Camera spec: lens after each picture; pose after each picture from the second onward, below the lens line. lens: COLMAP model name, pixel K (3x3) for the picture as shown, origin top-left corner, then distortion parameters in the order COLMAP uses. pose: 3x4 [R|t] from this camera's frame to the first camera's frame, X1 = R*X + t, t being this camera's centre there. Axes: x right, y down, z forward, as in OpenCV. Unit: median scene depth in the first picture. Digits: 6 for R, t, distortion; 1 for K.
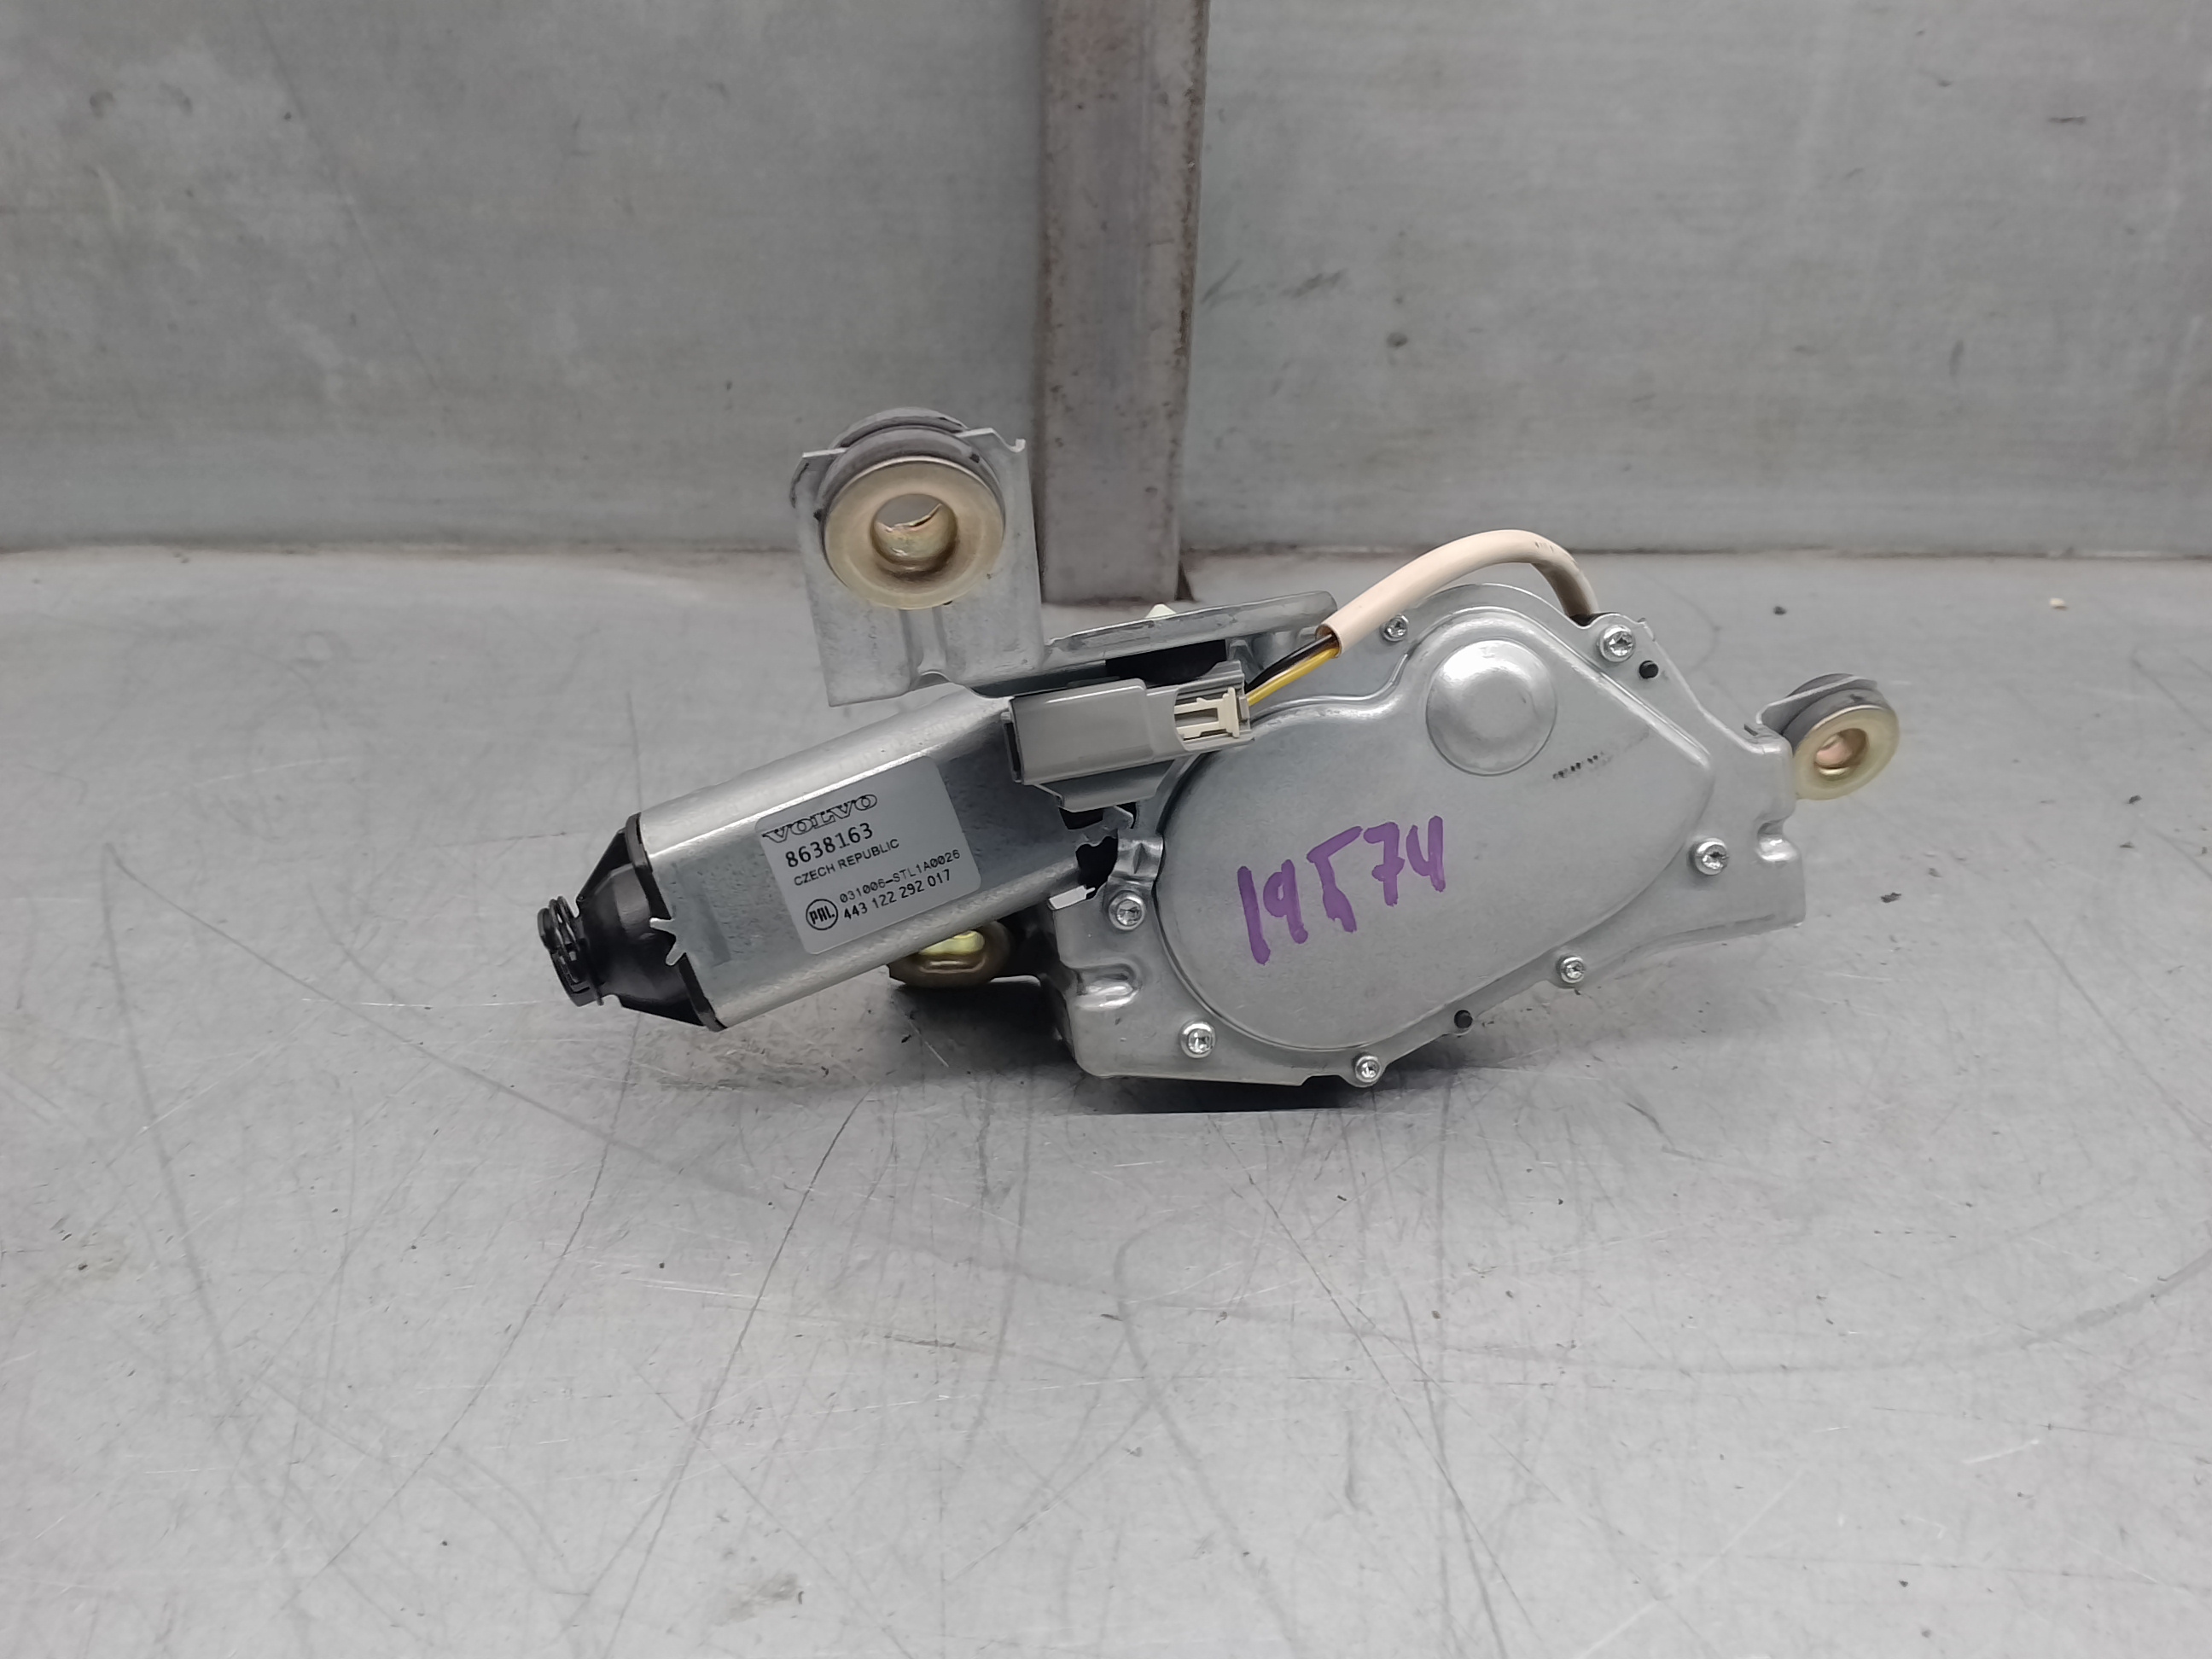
lens RADIAL K [[1801.5, 0, 1114.7], [0, 1801.5, 833.3], [0, 0, 1]] dist [0.063054, -0.162432]
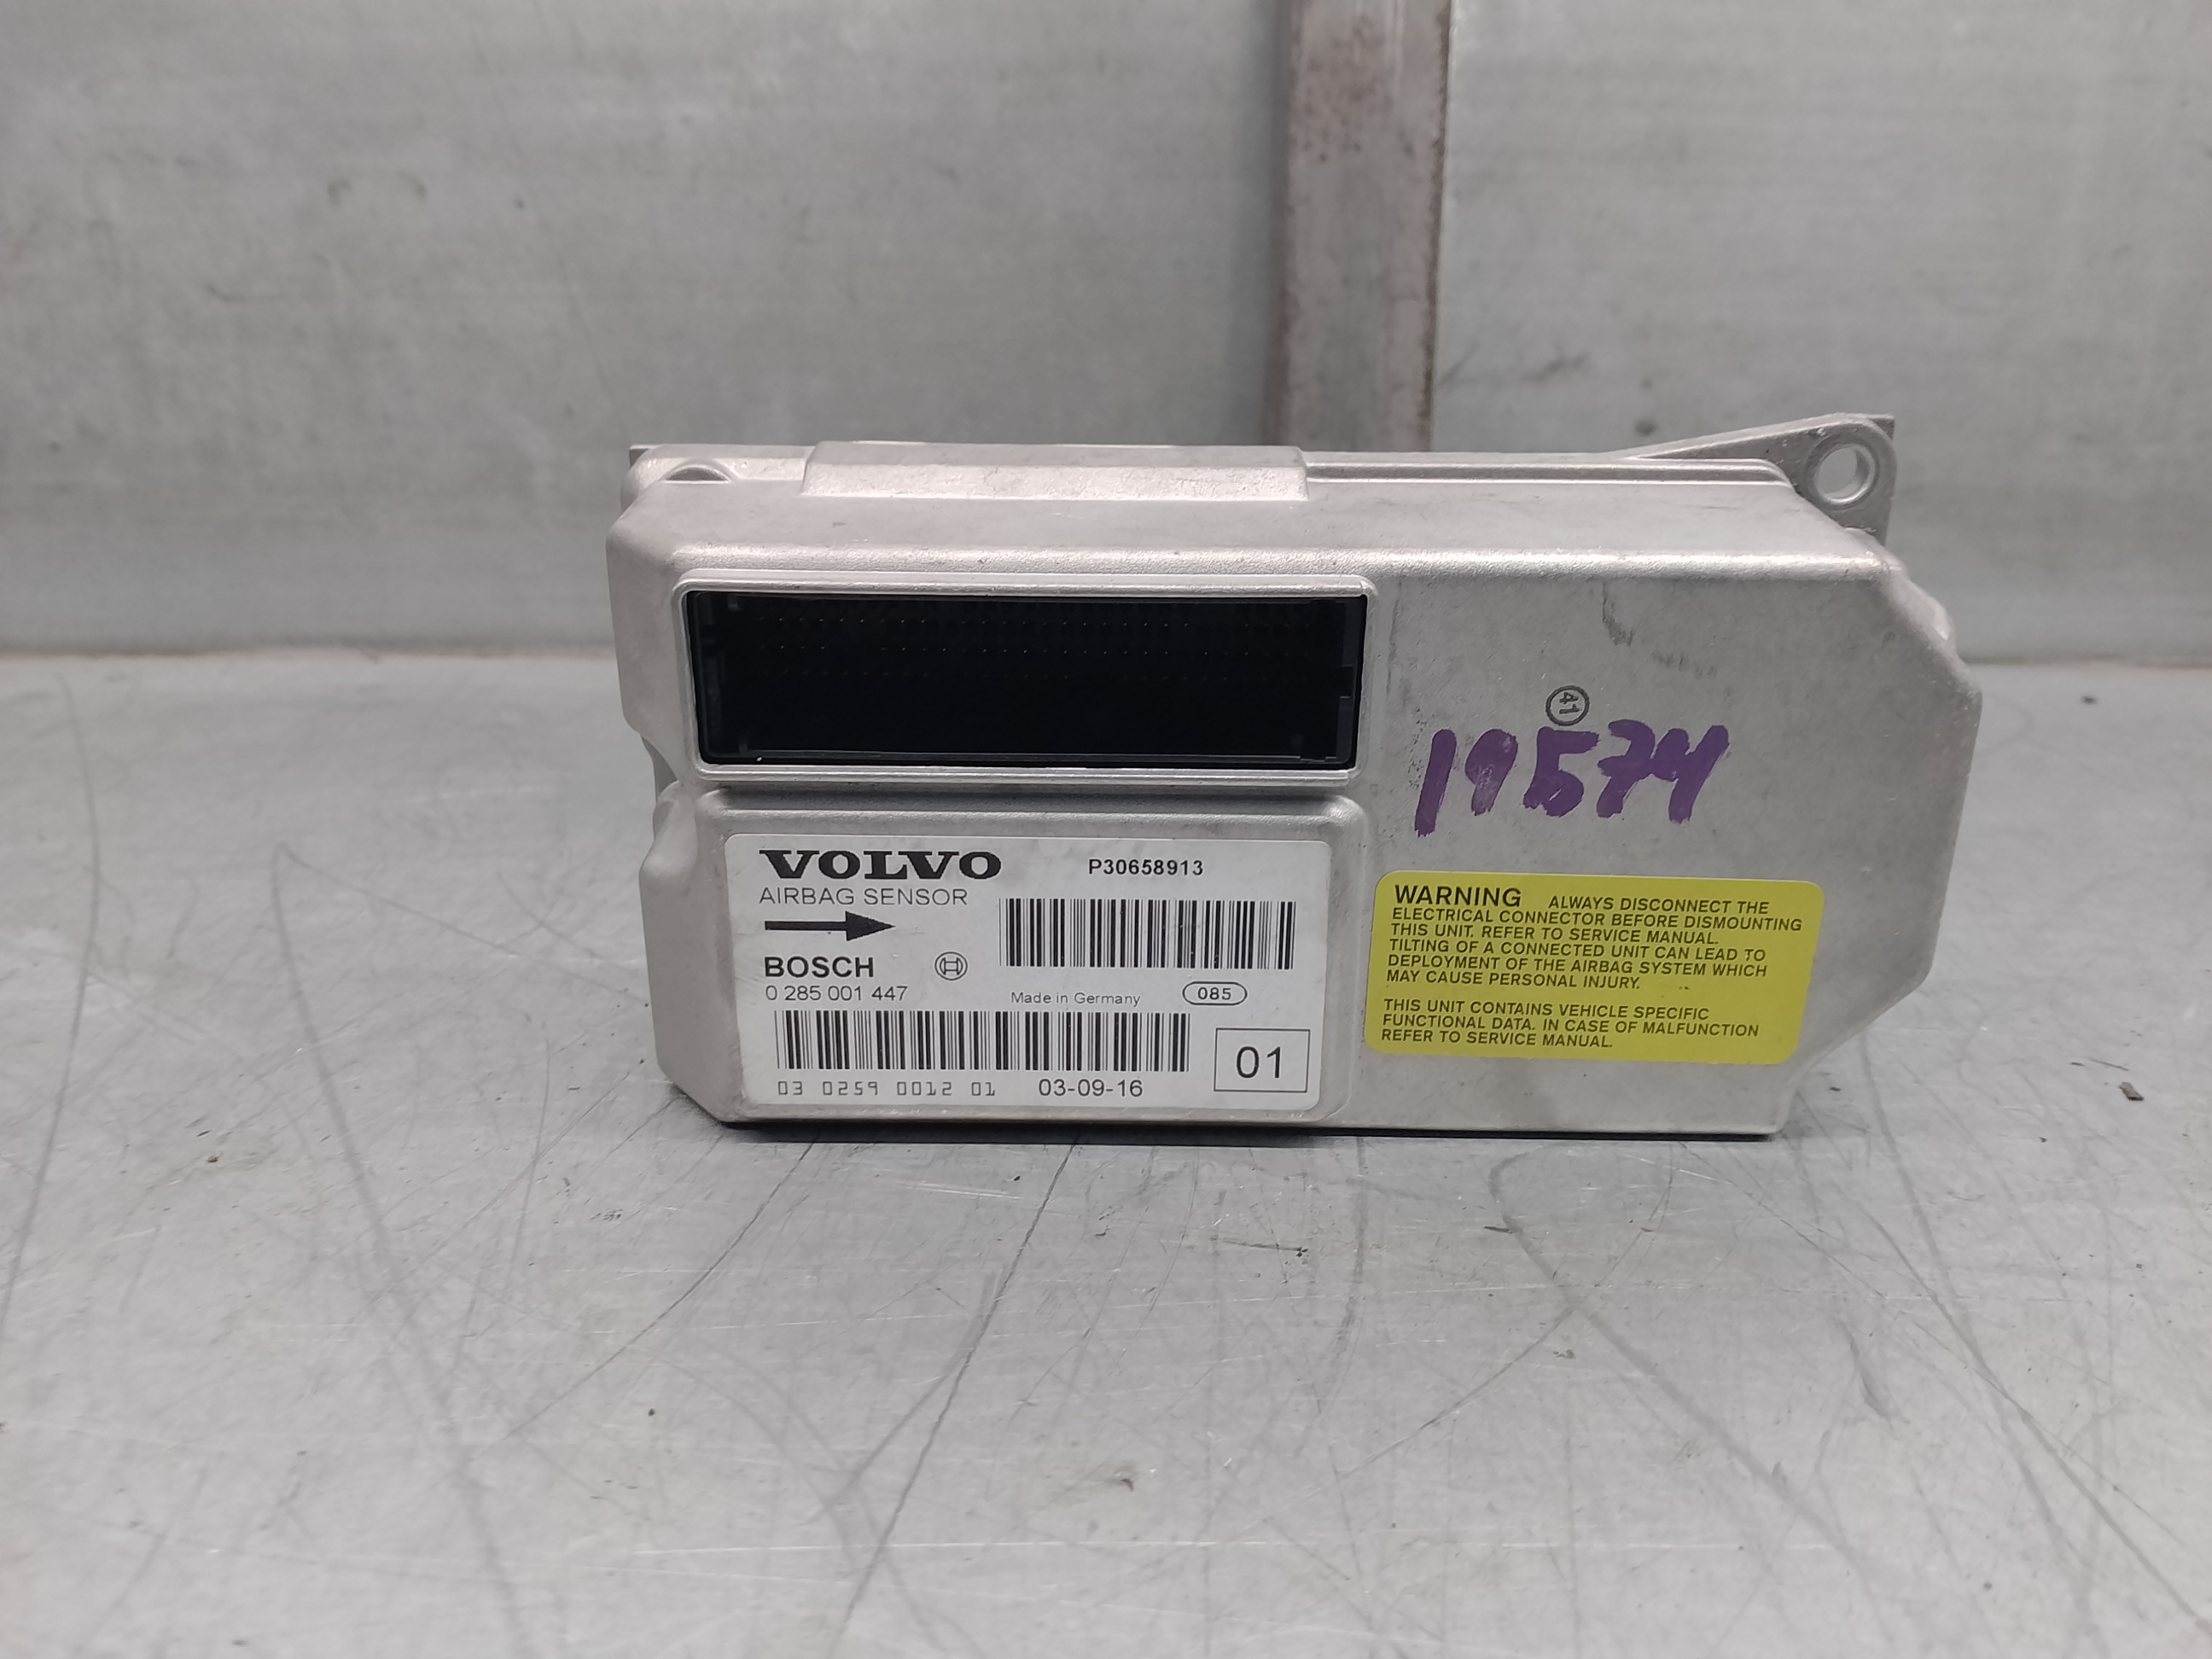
lens RADIAL K [[1819.1, 0, 1114.5], [0, 1819.1, 829.9], [0, 0, 1]] dist [0.045835, -0.135788]
pose [[0.997813, -0.004616, -0.065943, -0.093384], [-0.009467, 0.977299, -0.211654, 0.220103], [0.065423, 0.211815, 0.975118, 0.156945]]
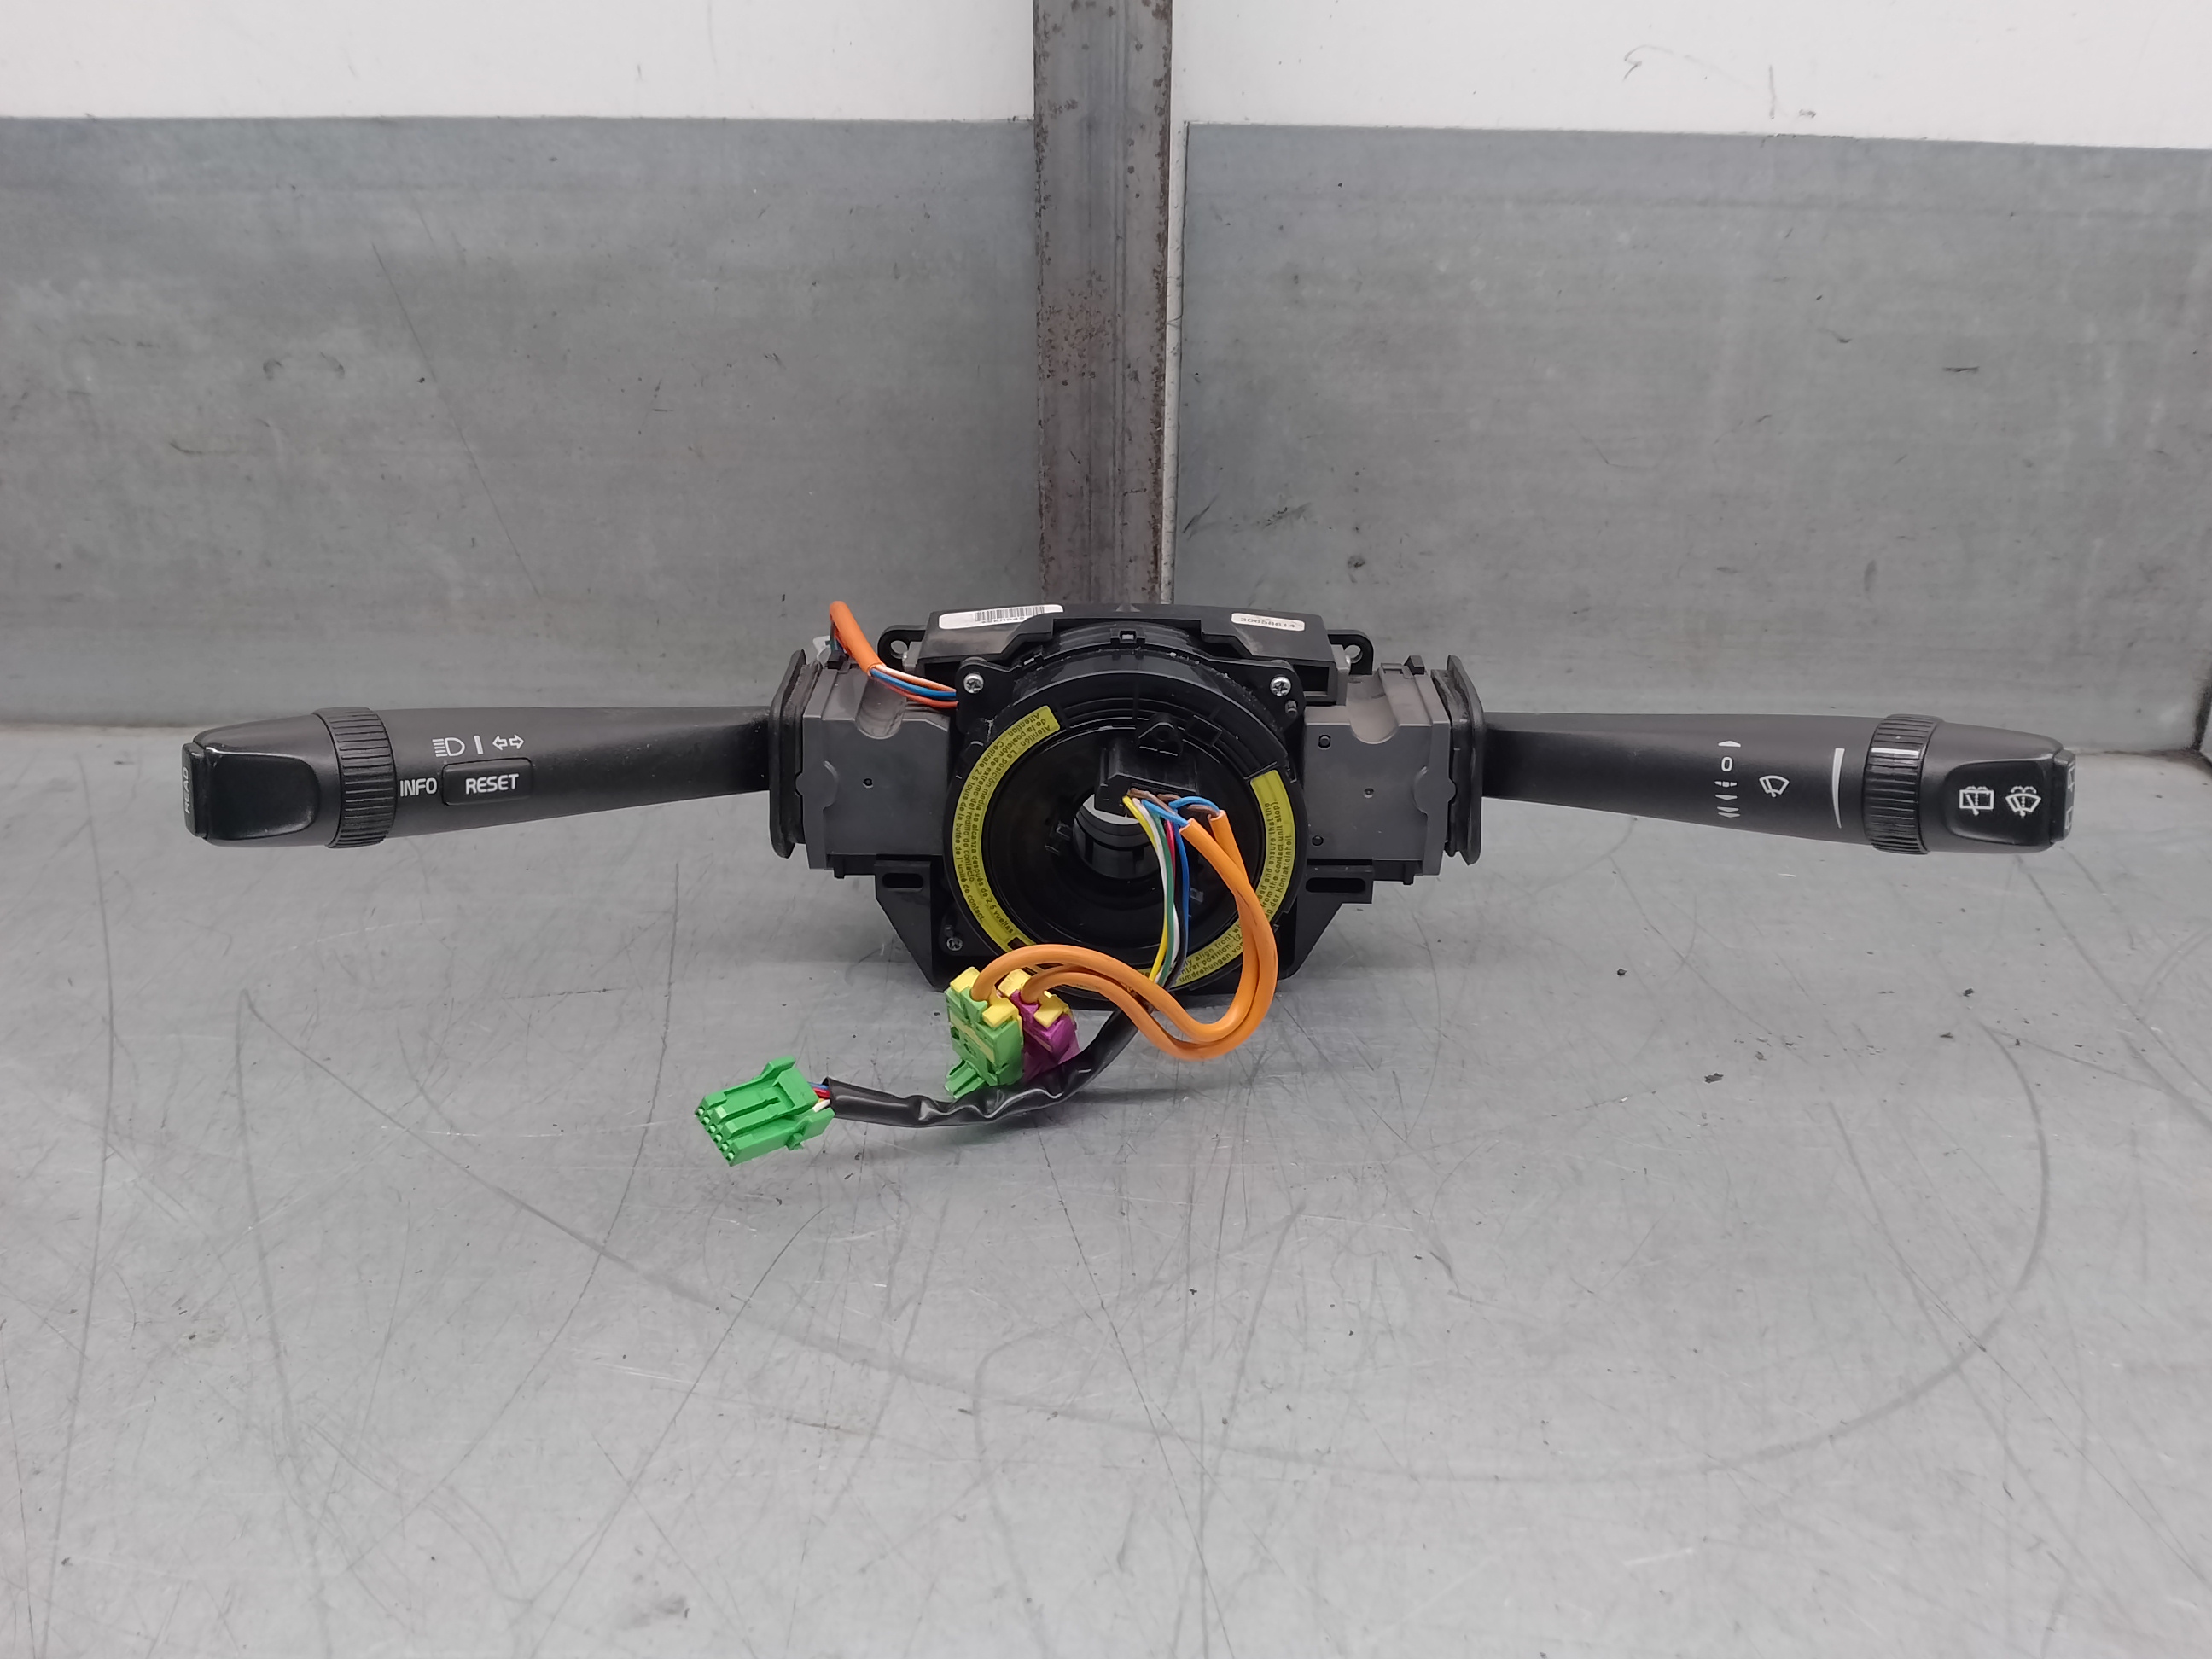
lens RADIAL K [[1794.6, 0, 1115.6], [0, 1794.6, 830.0], [0, 0, 1]] dist [0.064176, -0.148688]
pose [[0.996255, 0.019563, -0.084224, 0.165773], [-0.024039, 0.998333, -0.052469, -0.062285], [0.083057, 0.054297, 0.995065, -0.223591]]
